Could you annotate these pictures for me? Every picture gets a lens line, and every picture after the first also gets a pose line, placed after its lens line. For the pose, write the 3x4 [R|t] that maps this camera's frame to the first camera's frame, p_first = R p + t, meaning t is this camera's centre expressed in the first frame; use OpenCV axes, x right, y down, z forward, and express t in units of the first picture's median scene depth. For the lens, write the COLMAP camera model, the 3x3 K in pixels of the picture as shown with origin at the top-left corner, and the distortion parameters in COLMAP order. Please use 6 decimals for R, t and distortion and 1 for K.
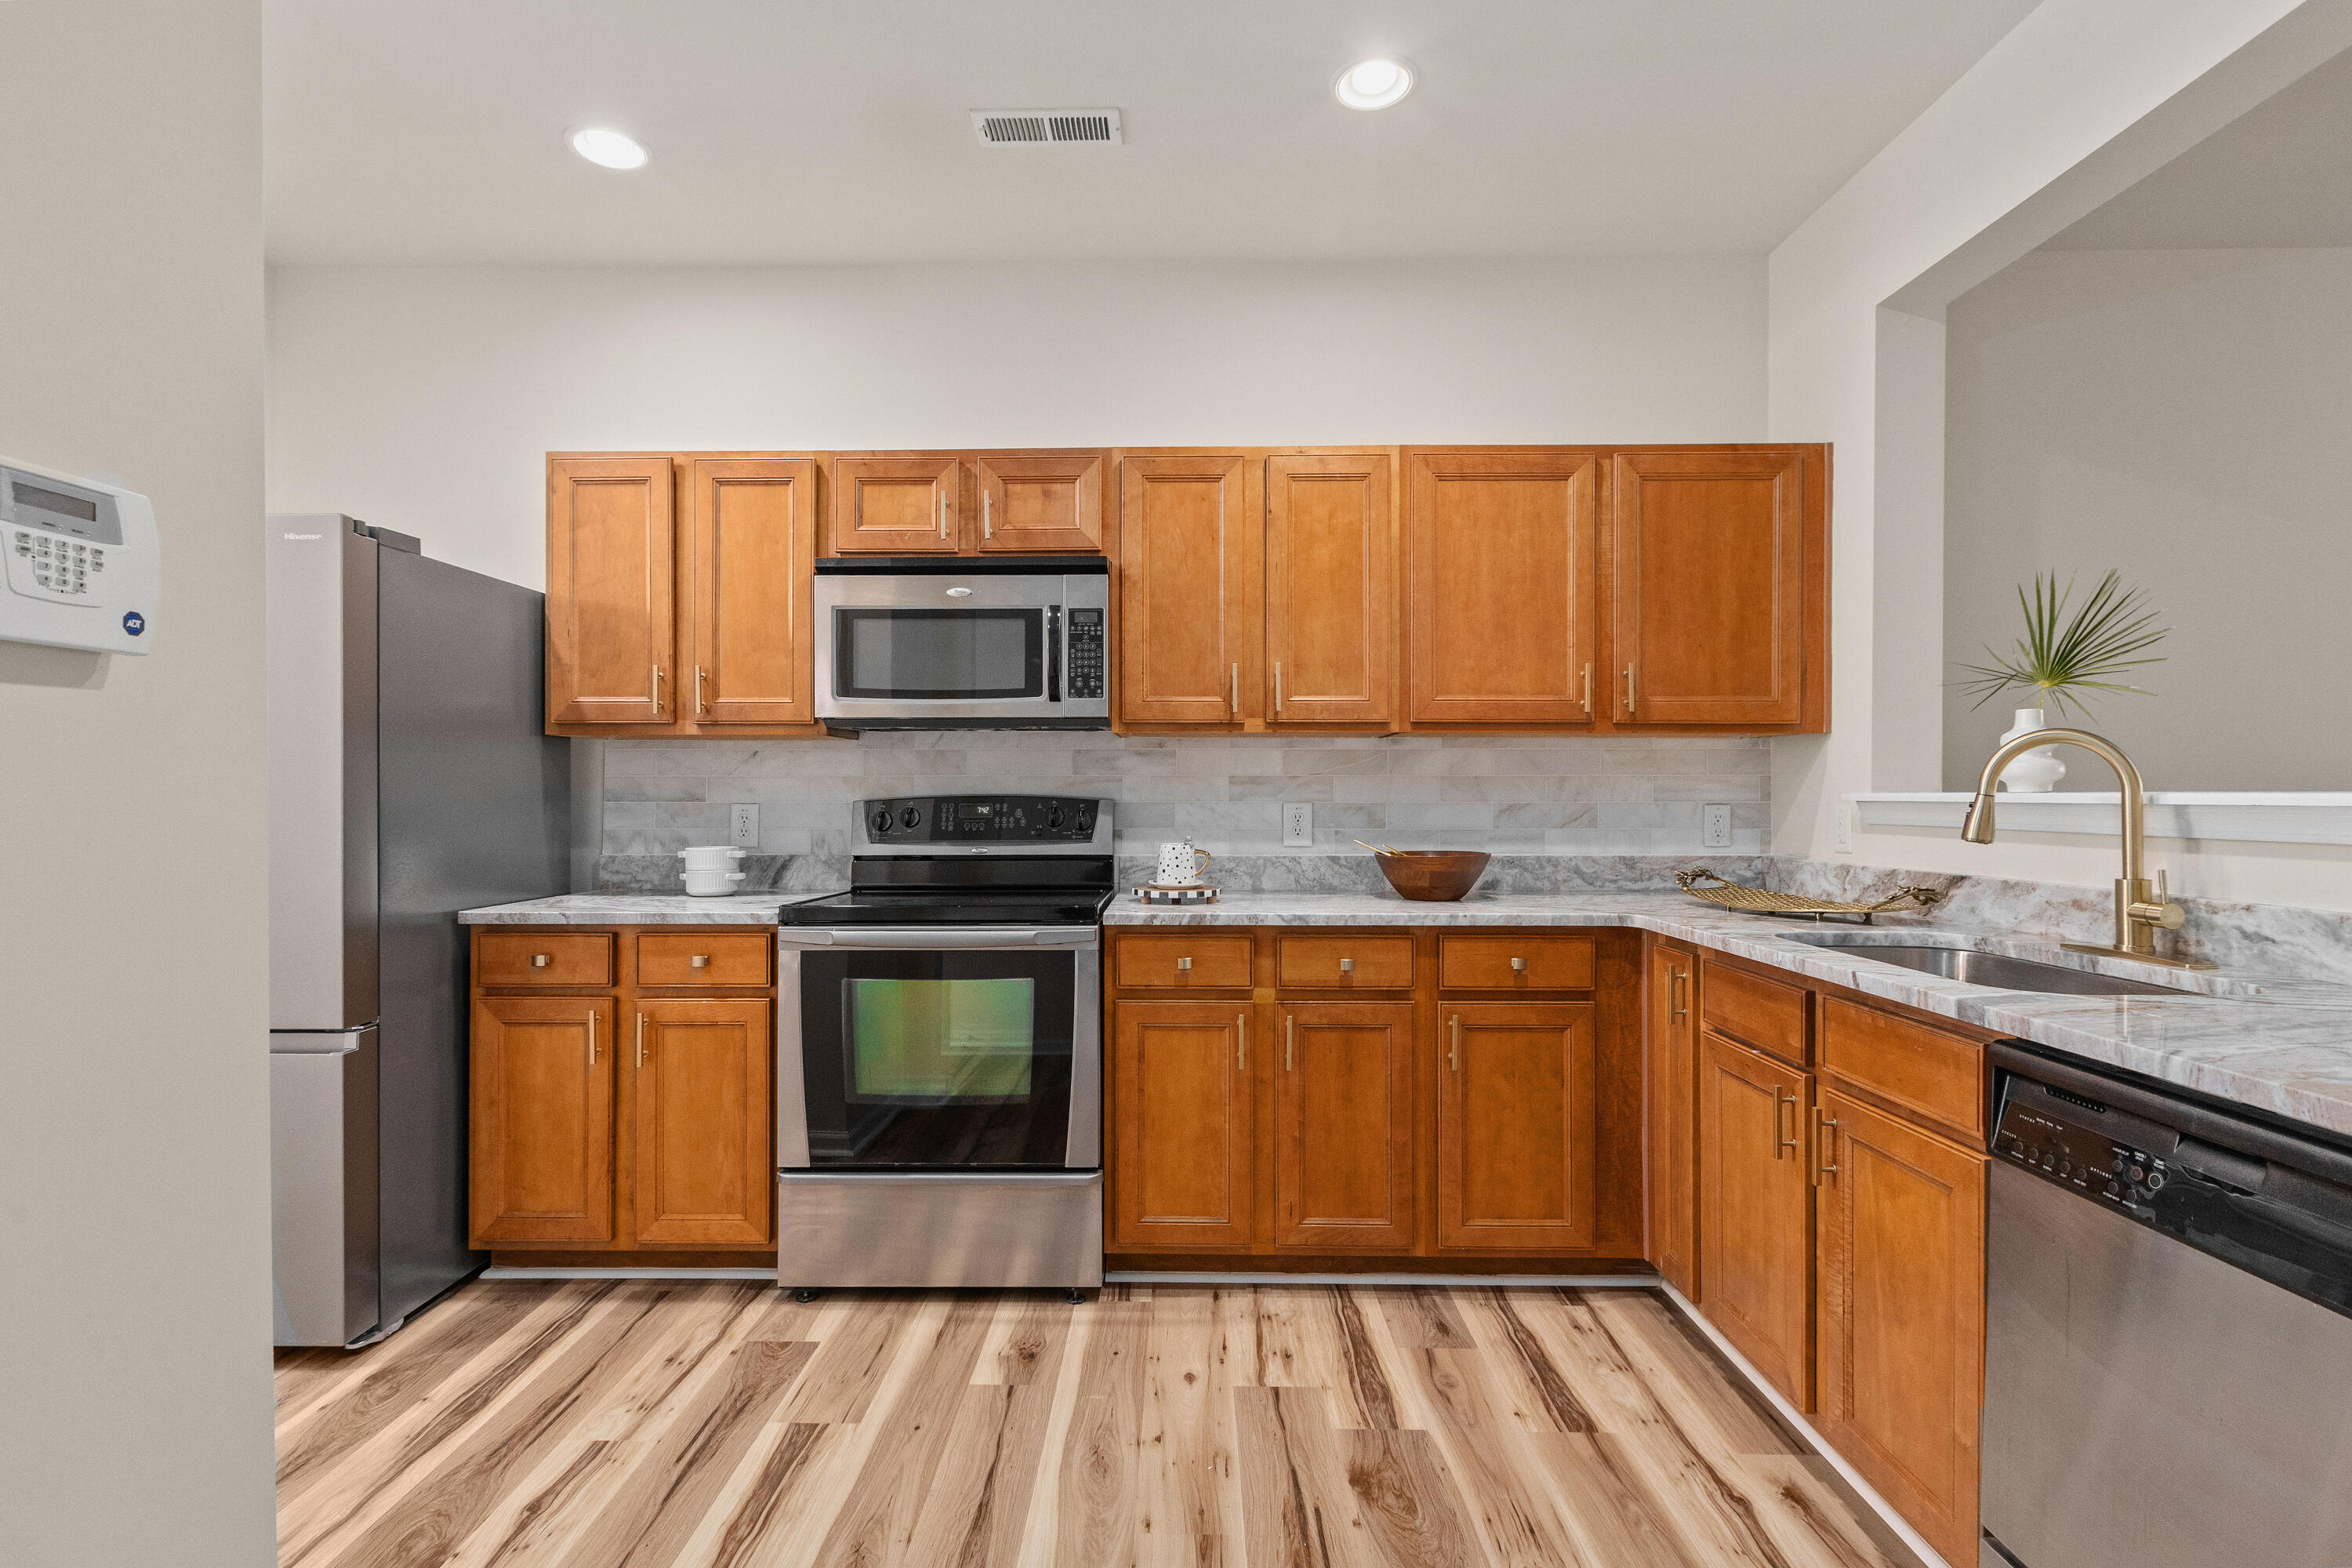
lens RADIAL K [[1076.4, 0, 1160.0], [0, 1076.4, 783.6], [0, 0, 1]] dist [-0.002780, -0.000455]
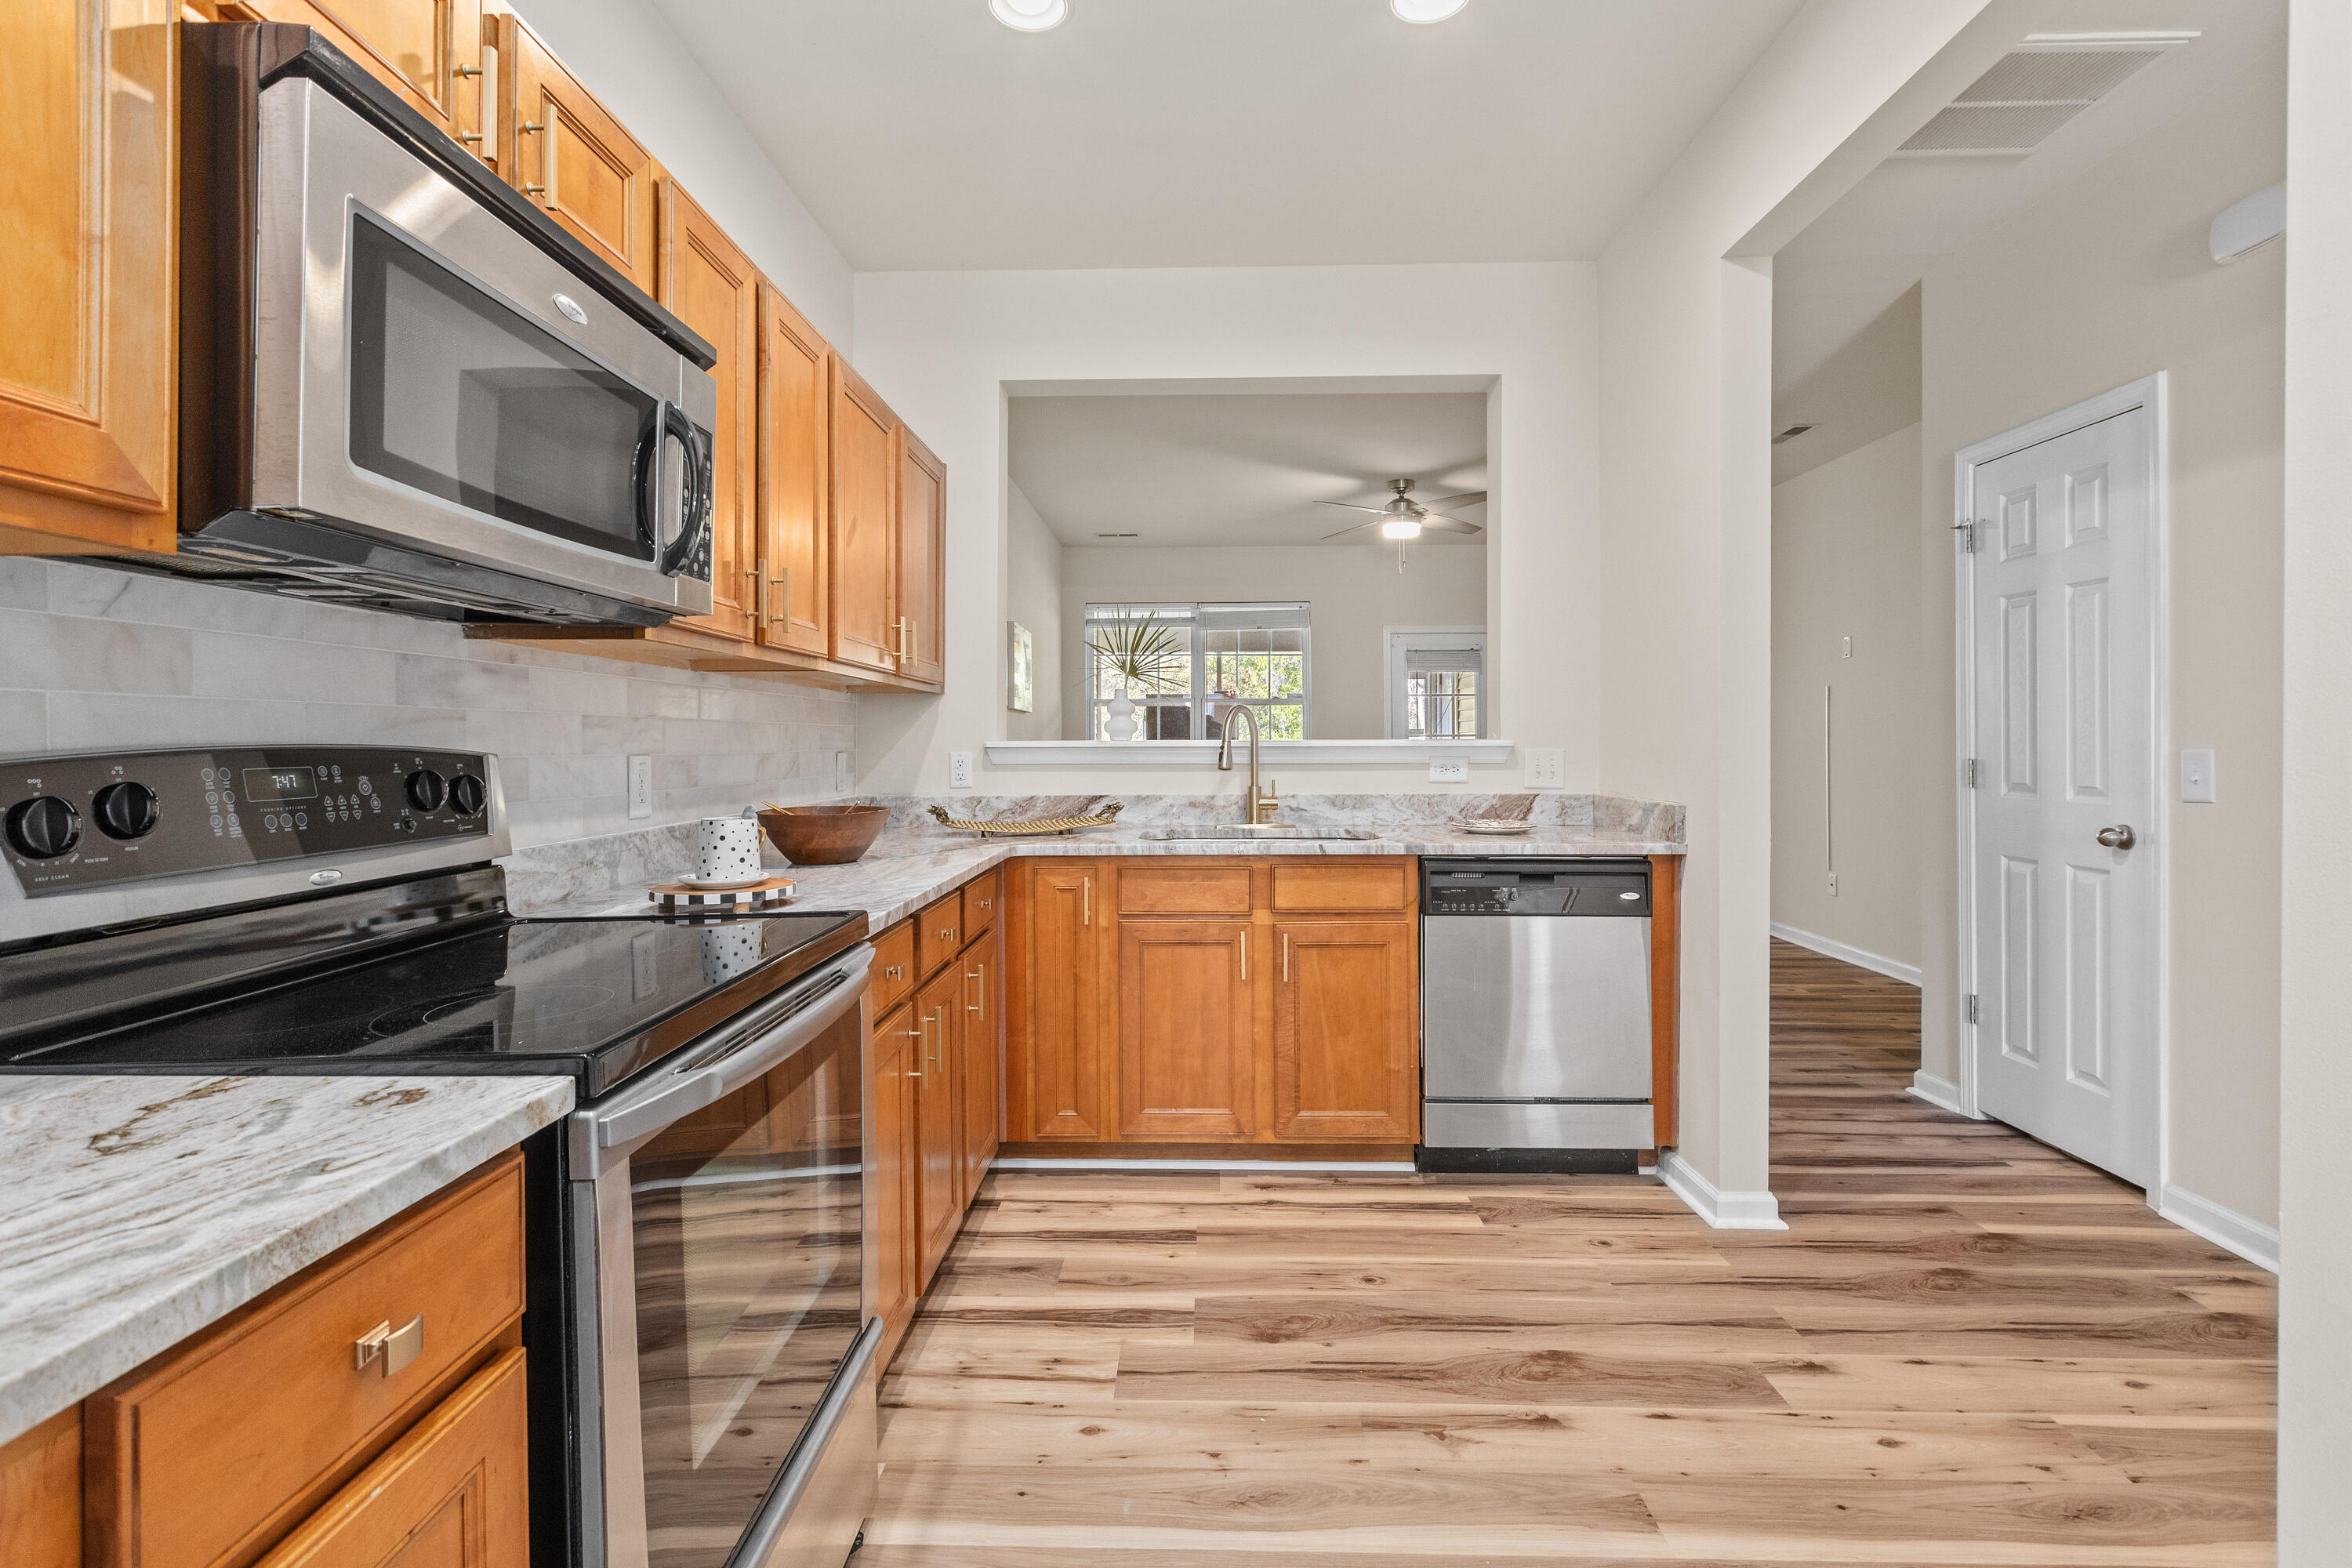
lens RADIAL K [[1073.6, 0, 1175.7], [0, 1073.6, 733.5], [0, 0, 1]] dist [-0.001223, 0.000132]
pose [[0.005763, 0.007960, 0.999952, -0.807984], [-0.006857, 0.999945, -0.007921, 0.009446], [-0.999960, -0.006811, 0.005818, 0.917281]]
